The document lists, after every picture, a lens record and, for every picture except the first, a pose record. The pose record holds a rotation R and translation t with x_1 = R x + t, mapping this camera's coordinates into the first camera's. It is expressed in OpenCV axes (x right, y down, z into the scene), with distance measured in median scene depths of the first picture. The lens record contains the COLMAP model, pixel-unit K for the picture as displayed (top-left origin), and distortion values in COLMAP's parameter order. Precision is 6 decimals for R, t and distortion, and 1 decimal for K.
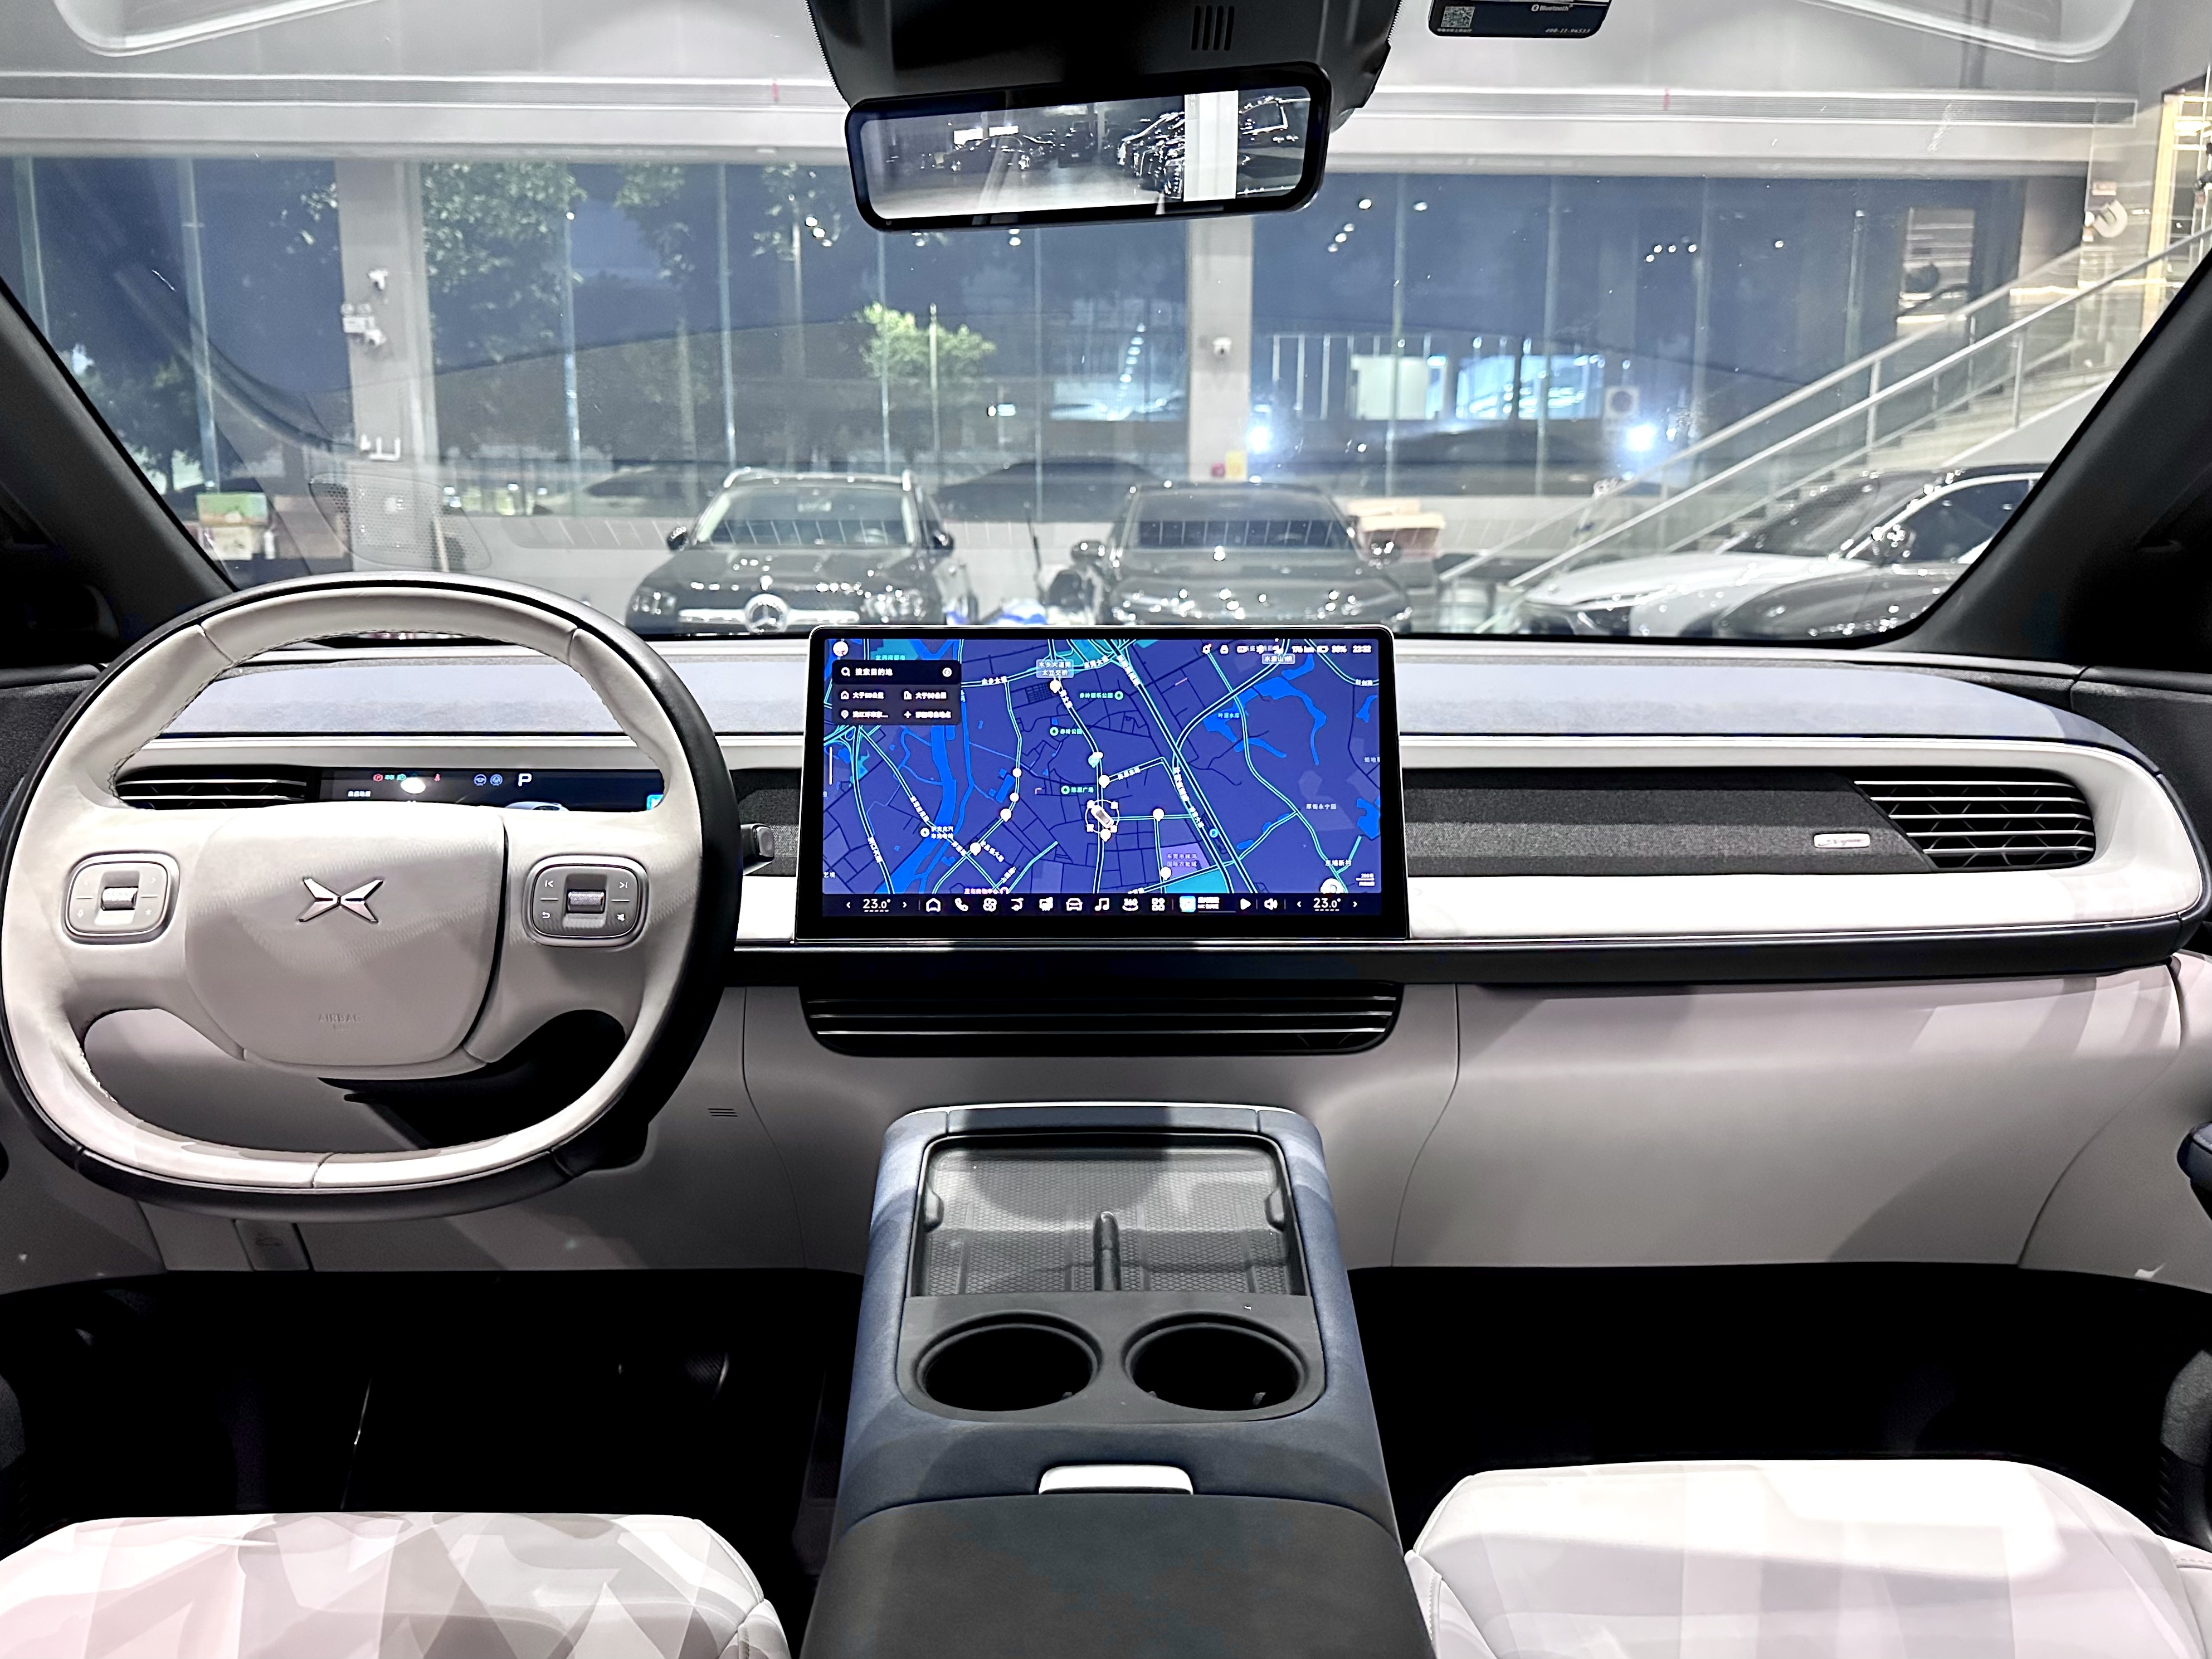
lens RADIAL K [[1564.4, 0, 1110.2], [0, 1564.4, 830.2], [0, 0, 1]] dist [0.054212, -0.069988]
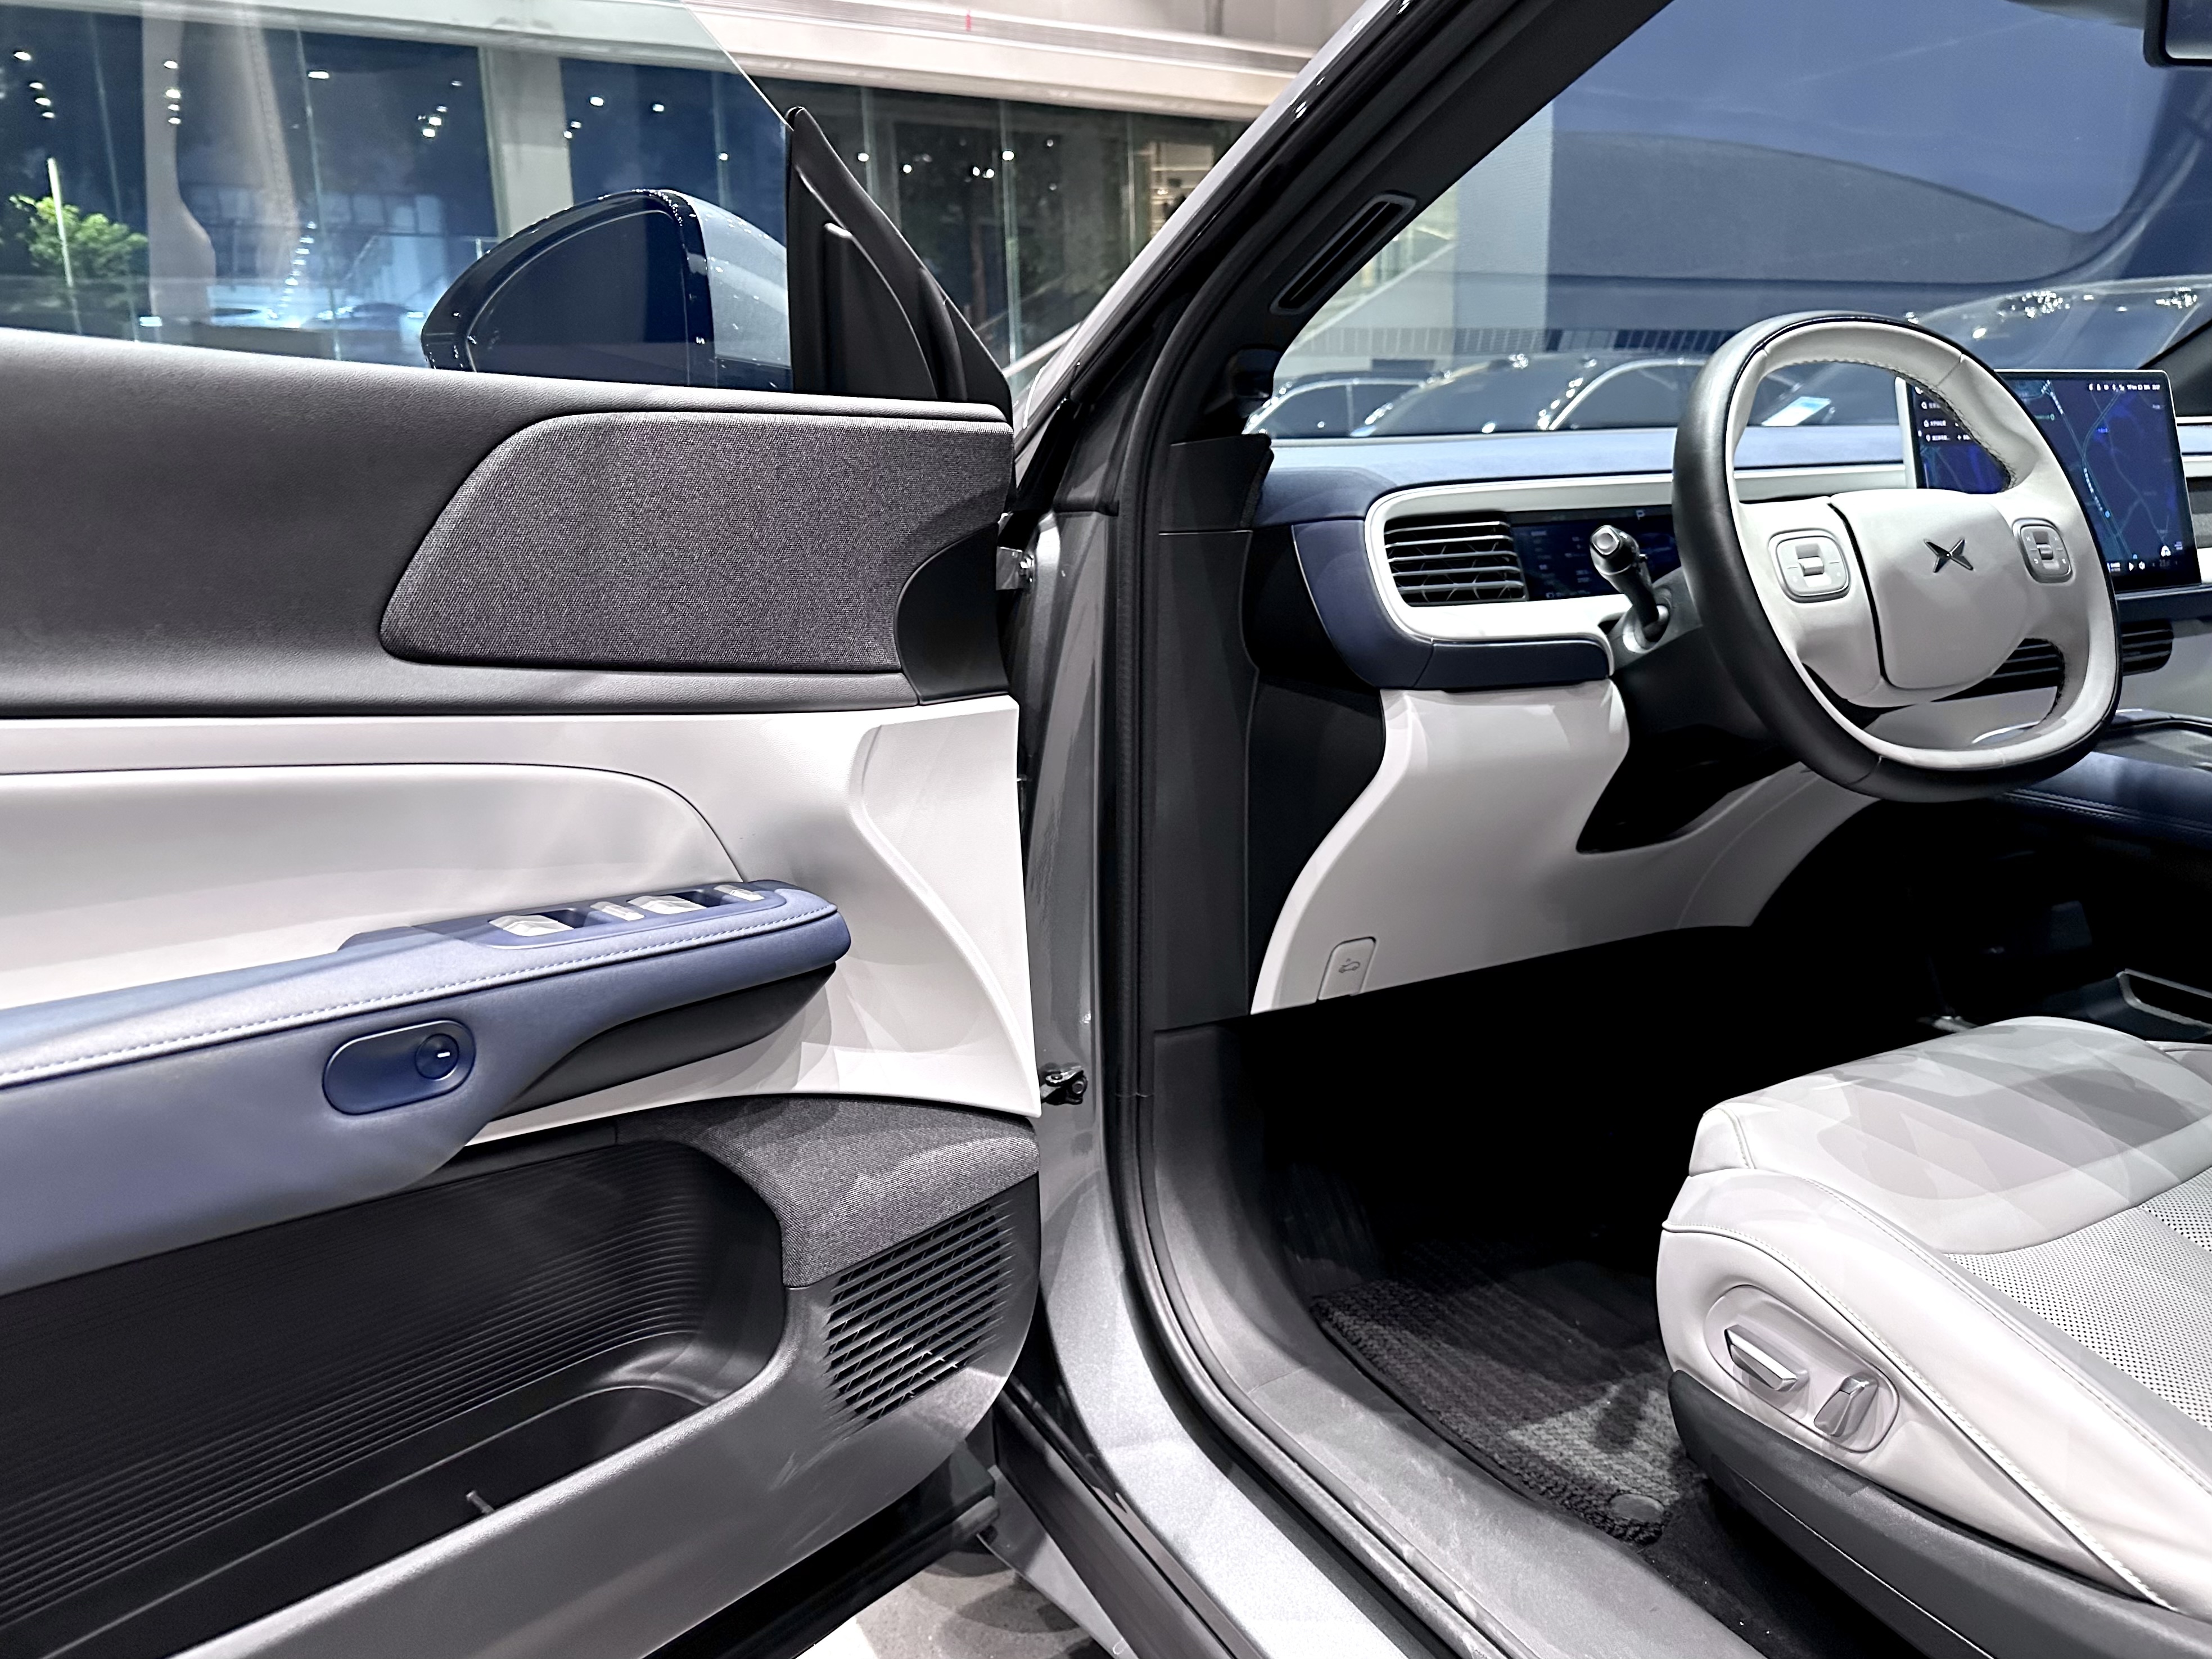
lens RADIAL K [[1564.4, 0, 1145.6], [0, 1564.4, 819.0], [0, 0, 1]] dist [0.054212, -0.069988]
pose [[0.887758, -0.126458, 0.442600, -1.381253], [0.107588, 0.991895, 0.067601, 0.082640], [-0.447561, -0.012395, 0.894168, 0.108610]]
